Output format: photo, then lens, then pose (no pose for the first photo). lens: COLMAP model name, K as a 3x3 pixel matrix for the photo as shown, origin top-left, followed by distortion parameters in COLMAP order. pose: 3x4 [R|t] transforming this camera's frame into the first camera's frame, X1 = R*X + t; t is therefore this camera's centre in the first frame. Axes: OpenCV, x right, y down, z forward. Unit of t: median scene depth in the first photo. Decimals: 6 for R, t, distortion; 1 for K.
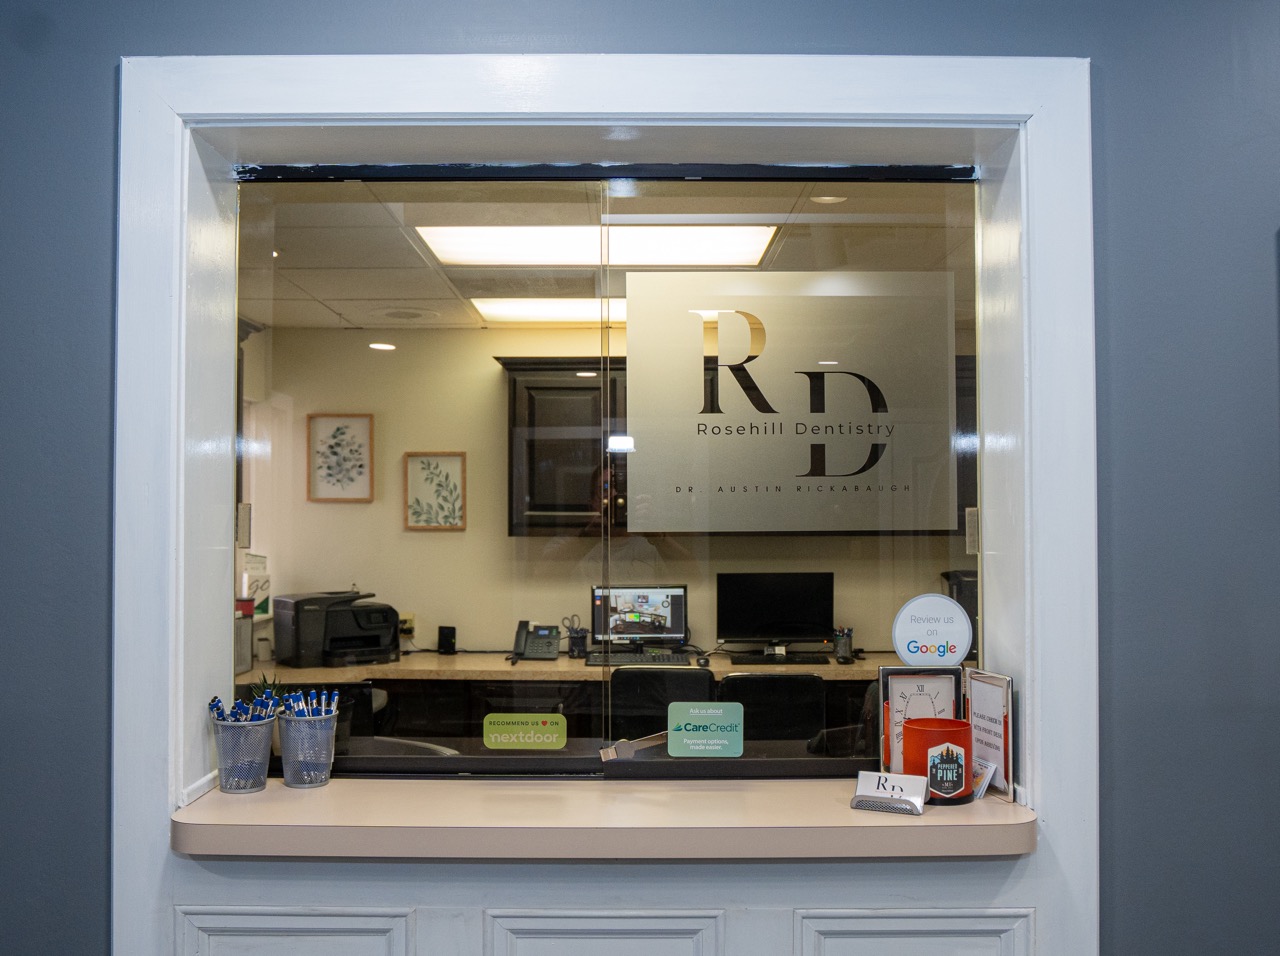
lens RADIAL K [[1109.5, 0, 621.5], [0, 1109.5, 477.3], [0, 0, 1]] dist [-0.050418, 0.008001]
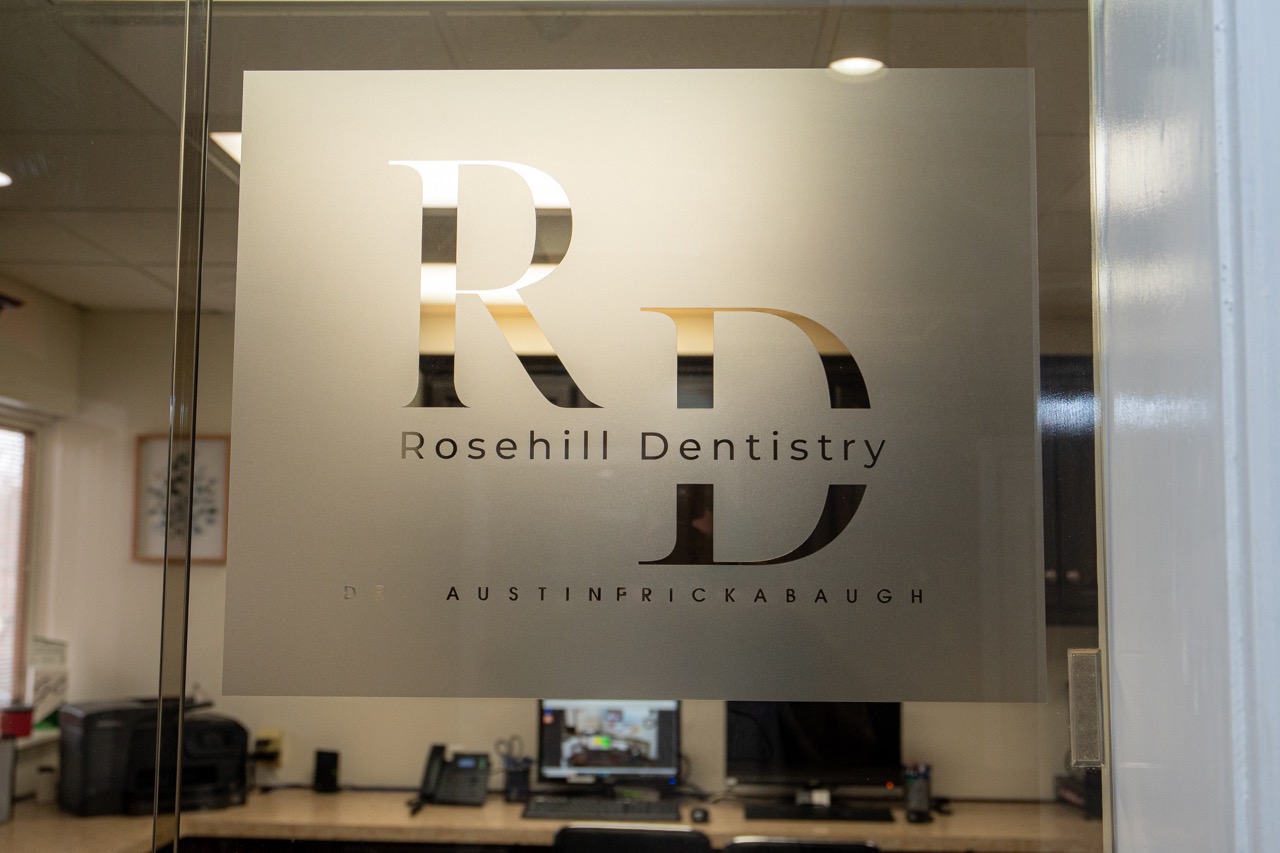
lens RADIAL K [[1352.7, 0, 640.0], [0, 1352.7, 426.5], [0, 0, 1]] dist [0.004734, 0.012276]
pose [[0.999417, 0.008876, -0.032962, 0.060704], [-0.011225, 0.997357, -0.071781, -0.005379], [0.032238, 0.072109, 0.996876, 0.176652]]
